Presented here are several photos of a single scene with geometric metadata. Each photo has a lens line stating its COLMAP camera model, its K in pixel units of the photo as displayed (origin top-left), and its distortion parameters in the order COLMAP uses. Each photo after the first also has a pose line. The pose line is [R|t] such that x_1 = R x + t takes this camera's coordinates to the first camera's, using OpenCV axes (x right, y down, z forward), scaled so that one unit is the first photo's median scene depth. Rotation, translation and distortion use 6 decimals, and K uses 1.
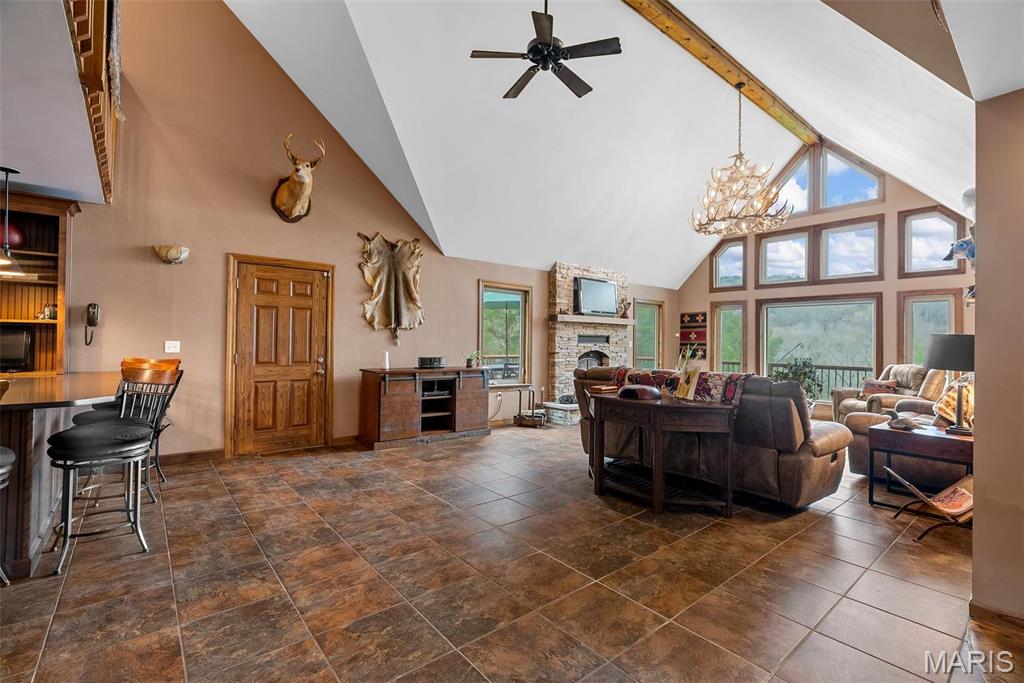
lens RADIAL K [[463.7, 0, 511.3], [0, 463.7, 336.6], [0, 0, 1]] dist [-0.004177, 0.000275]
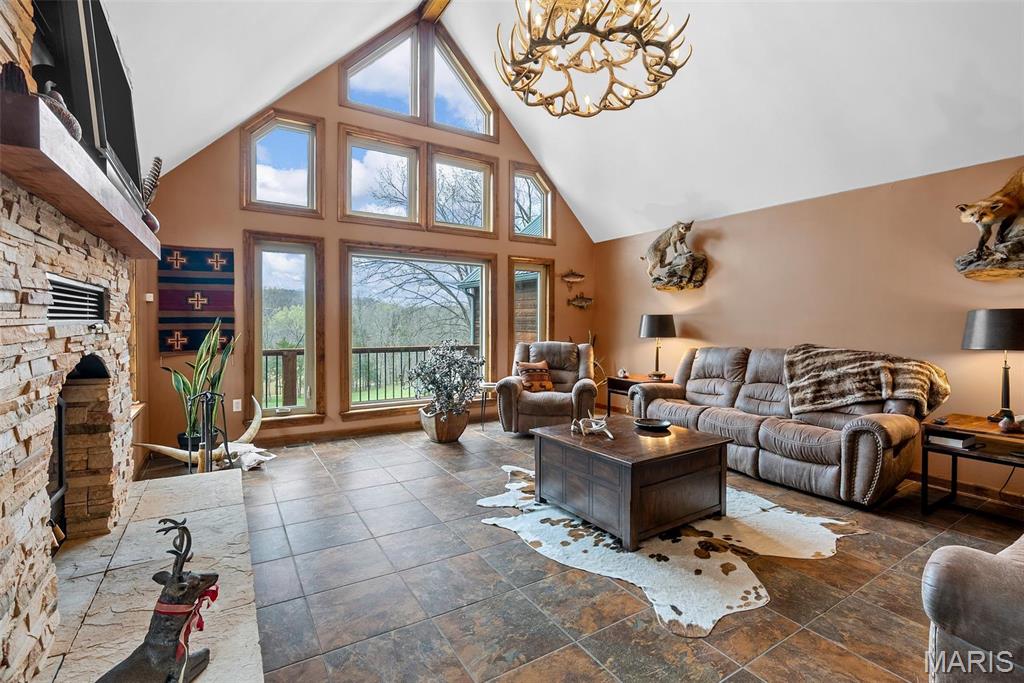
lens RADIAL K [[463.7, 0, 516.0], [0, 463.7, 333.6], [0, 0, 1]] dist [-0.004177, 0.000275]
pose [[0.126166, -0.039502, 0.991222, -0.006220], [-0.018146, 0.998948, 0.042120, 0.006827], [-0.991843, -0.023301, 0.125316, 0.775581]]
